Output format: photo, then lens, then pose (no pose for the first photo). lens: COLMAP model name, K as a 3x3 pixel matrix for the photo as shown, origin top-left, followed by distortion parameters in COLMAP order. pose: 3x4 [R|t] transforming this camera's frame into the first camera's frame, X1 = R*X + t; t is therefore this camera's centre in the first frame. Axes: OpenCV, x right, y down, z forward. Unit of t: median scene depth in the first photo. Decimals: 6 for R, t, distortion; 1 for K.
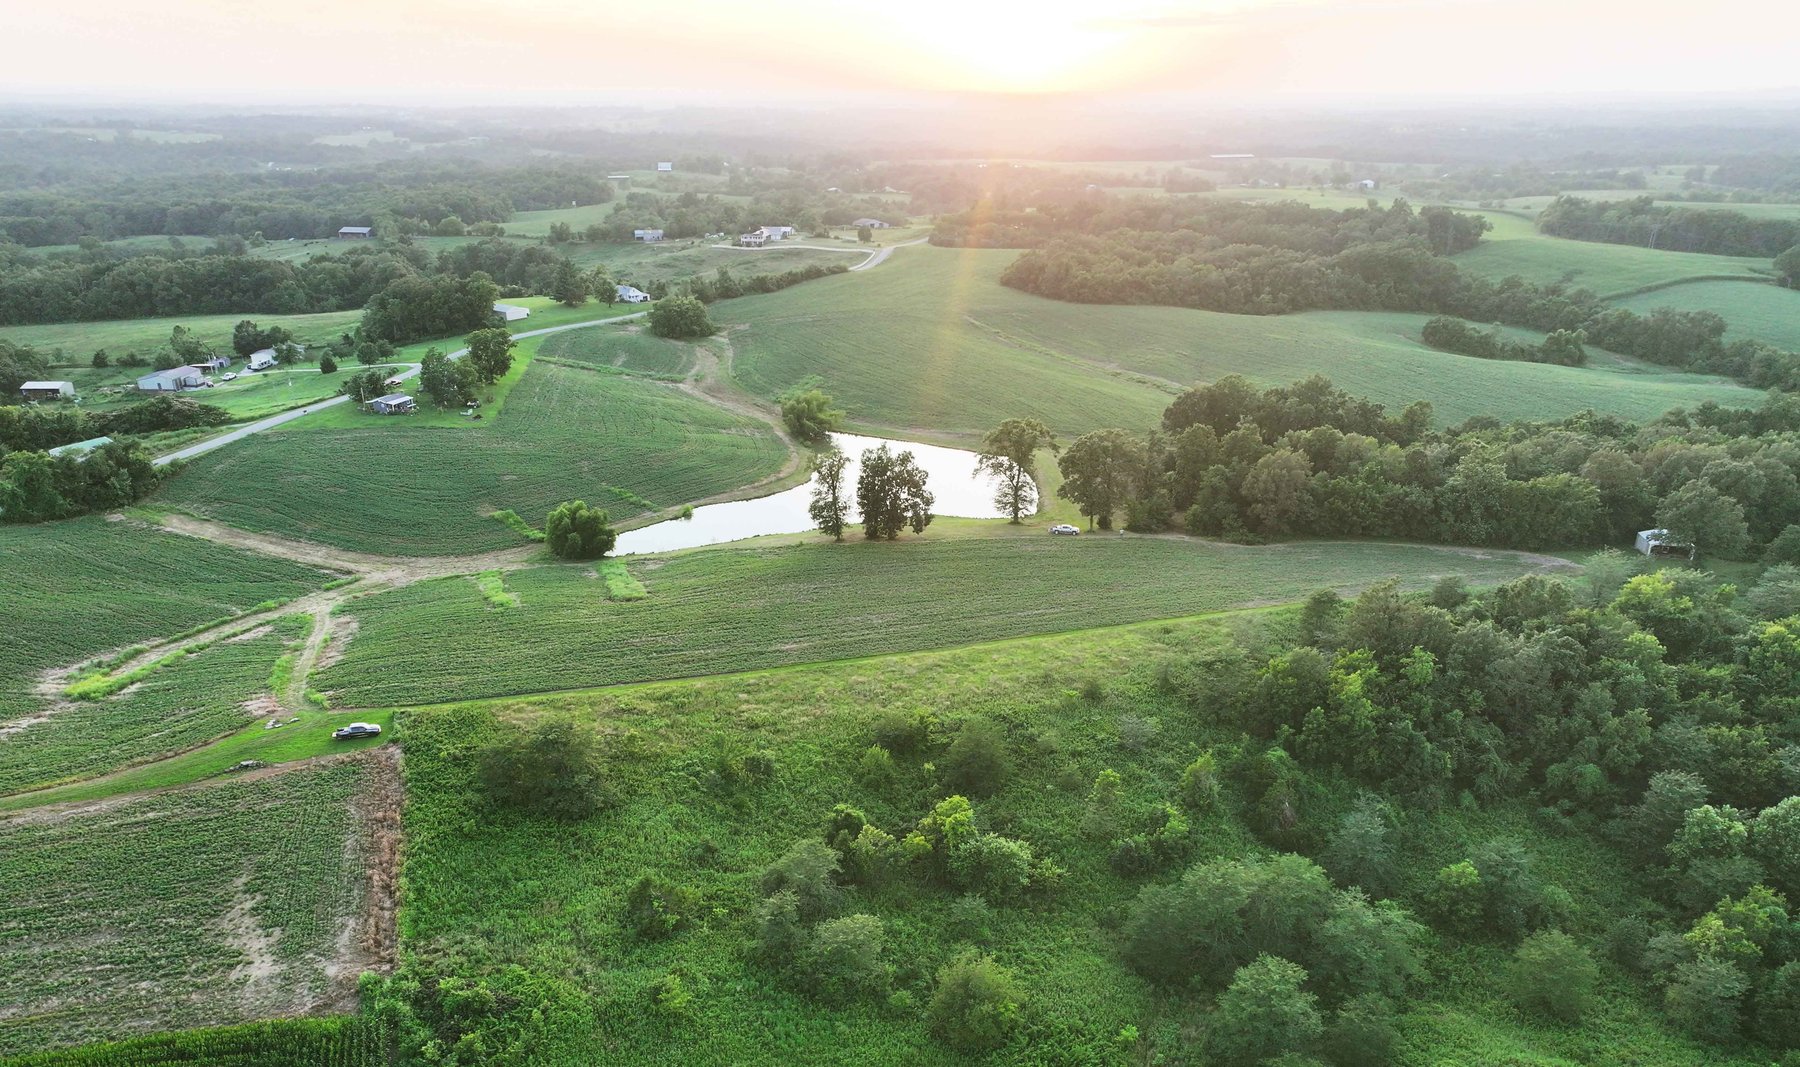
lens RADIAL K [[1293.5, 0, 903.8], [0, 1293.5, 587.9], [0, 0, 1]] dist [0.006684, 0.003495]
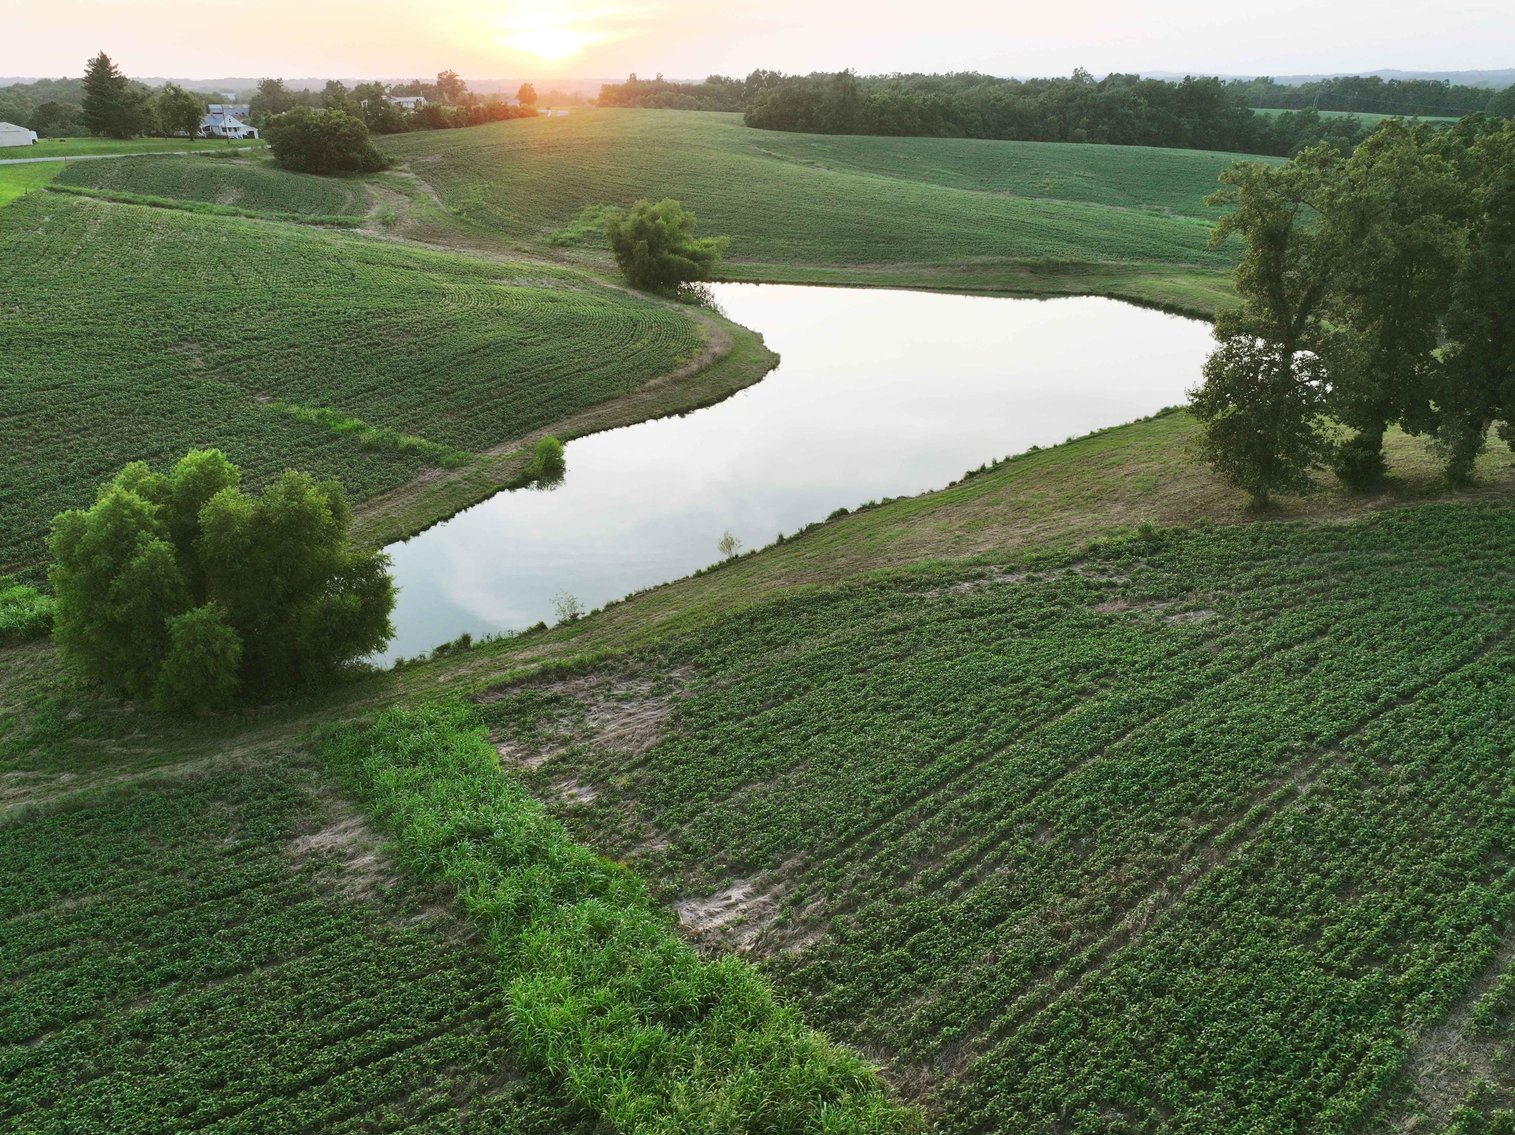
lens RADIAL K [[1062.3, 0, 763.5], [0, 1062.3, 563.5], [0, 0, 1]] dist [-0.010066, 0.029228]
pose [[0.962904, -0.115733, 0.243766, -0.128412], [0.101012, 0.992270, 0.072094, -0.032107], [-0.250225, -0.044796, 0.967151, 0.500880]]
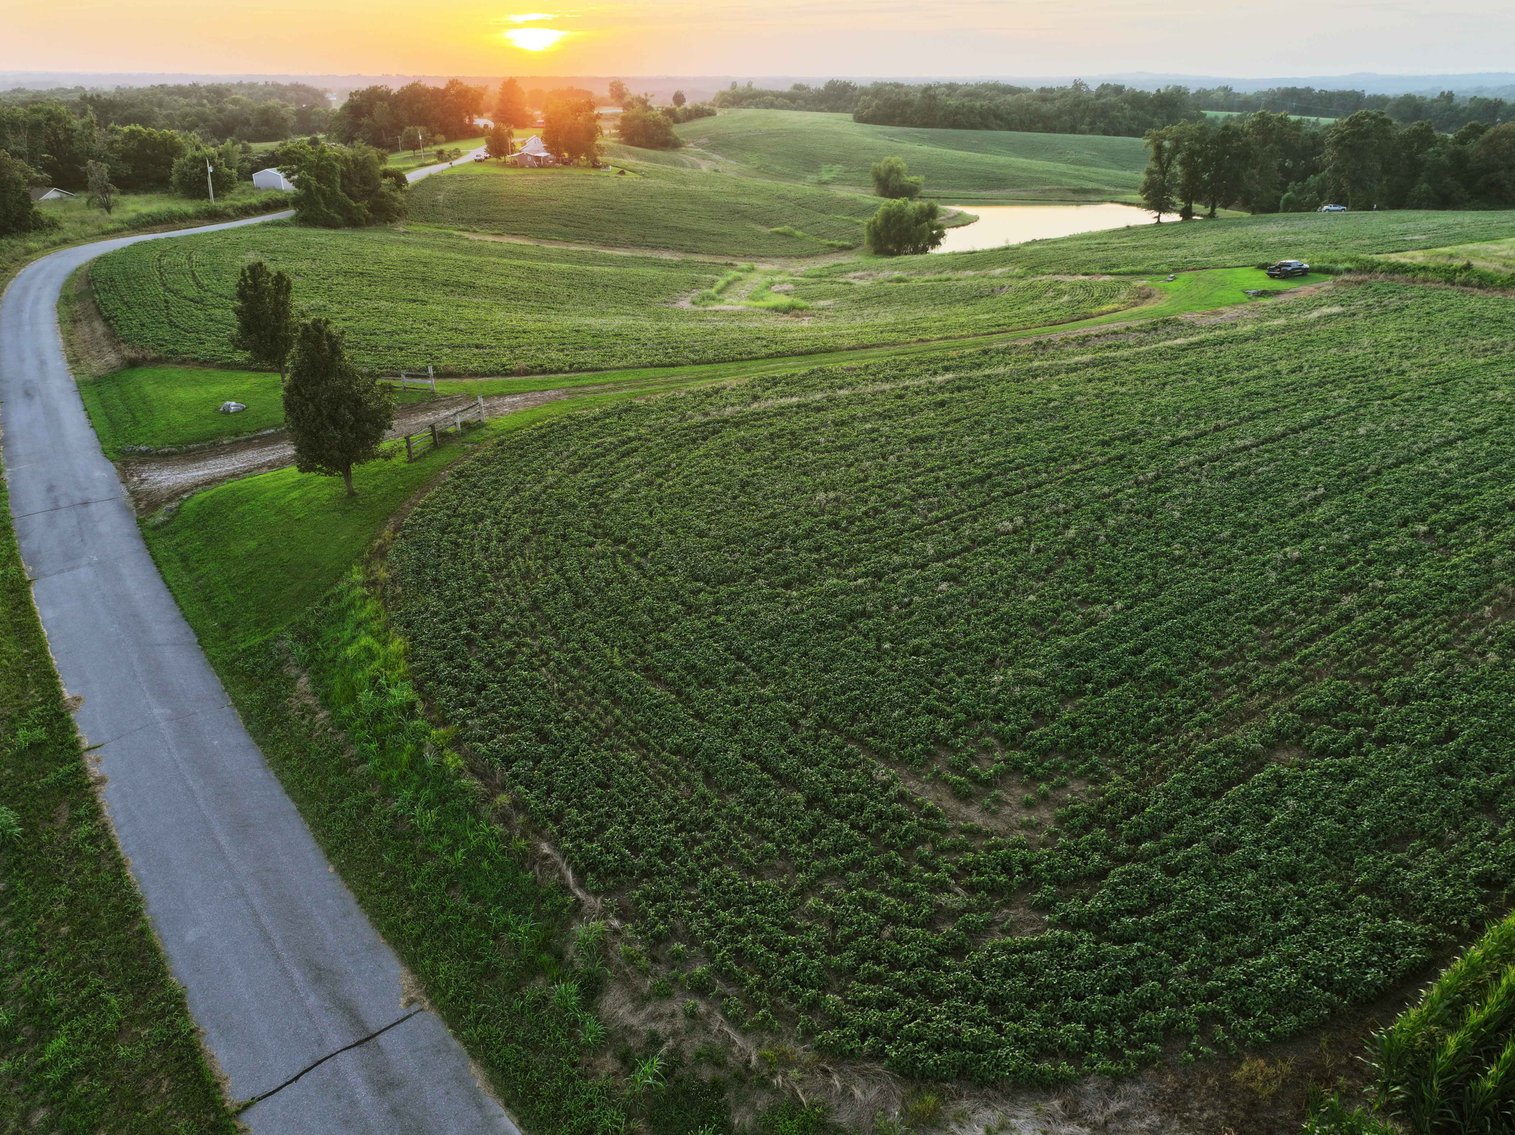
lens RADIAL K [[1062.3, 0, 763.5], [0, 1062.3, 563.5], [0, 0, 1]] dist [-0.010066, 0.029228]
pose [[0.959623, -0.116581, 0.255992, -0.365306], [0.100567, 0.992113, 0.074824, 0.082595], [-0.262696, -0.046059, 0.963779, 0.166608]]
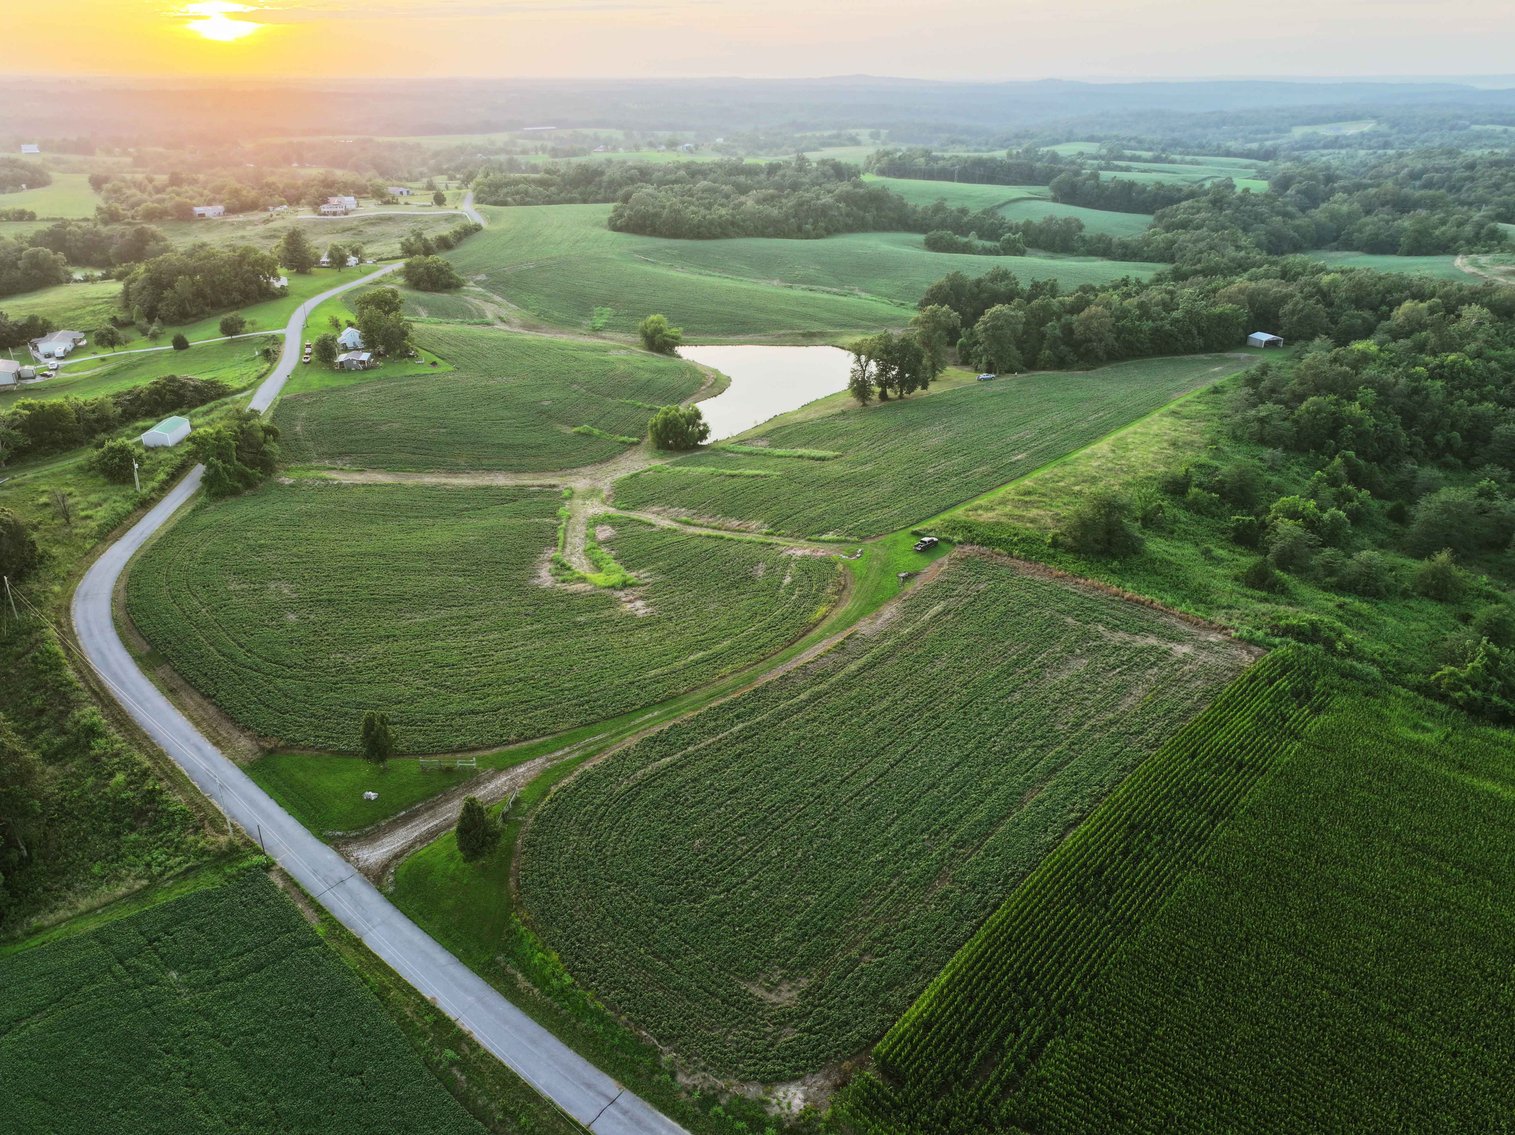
lens RADIAL K [[1062.3, 0, 763.5], [0, 1062.3, 563.5], [0, 0, 1]] dist [-0.010066, 0.029228]
pose [[0.870261, -0.206001, 0.447448, -0.418837], [0.176608, 0.978450, 0.106978, -0.007407], [-0.459843, -0.014076, 0.887888, 0.033826]]
